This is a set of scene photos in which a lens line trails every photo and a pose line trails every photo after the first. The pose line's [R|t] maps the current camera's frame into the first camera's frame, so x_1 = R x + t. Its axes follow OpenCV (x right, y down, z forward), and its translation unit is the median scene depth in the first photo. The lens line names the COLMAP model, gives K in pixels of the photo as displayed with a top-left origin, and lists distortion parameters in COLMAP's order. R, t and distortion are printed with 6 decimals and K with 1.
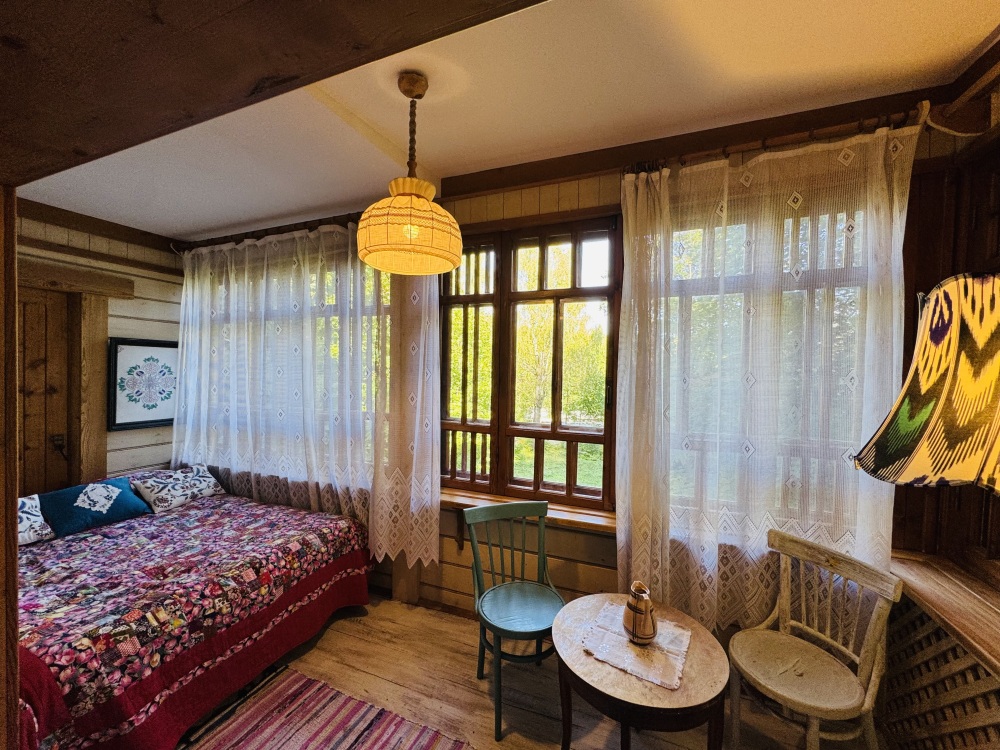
lens RADIAL K [[400.0, 0, 499.0], [0, 400.0, 376.0], [0, 0, 1]] dist [-0.002693, 0.000632]
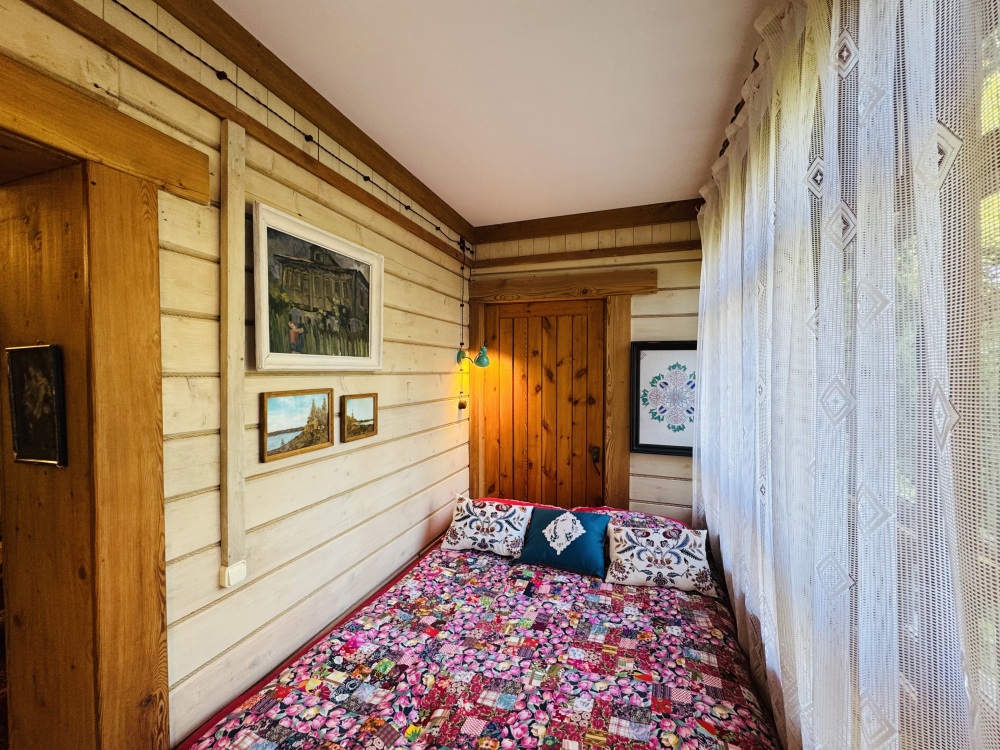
lens RADIAL K [[400.0, 0, 501.6], [0, 400.0, 374.6], [0, 0, 1]] dist [-0.002693, 0.000632]
pose [[0.055904, -0.003396, -0.998430, -0.191850], [-0.016858, 0.999848, -0.004345, -0.026927], [0.998294, 0.017075, 0.055838, 0.959900]]
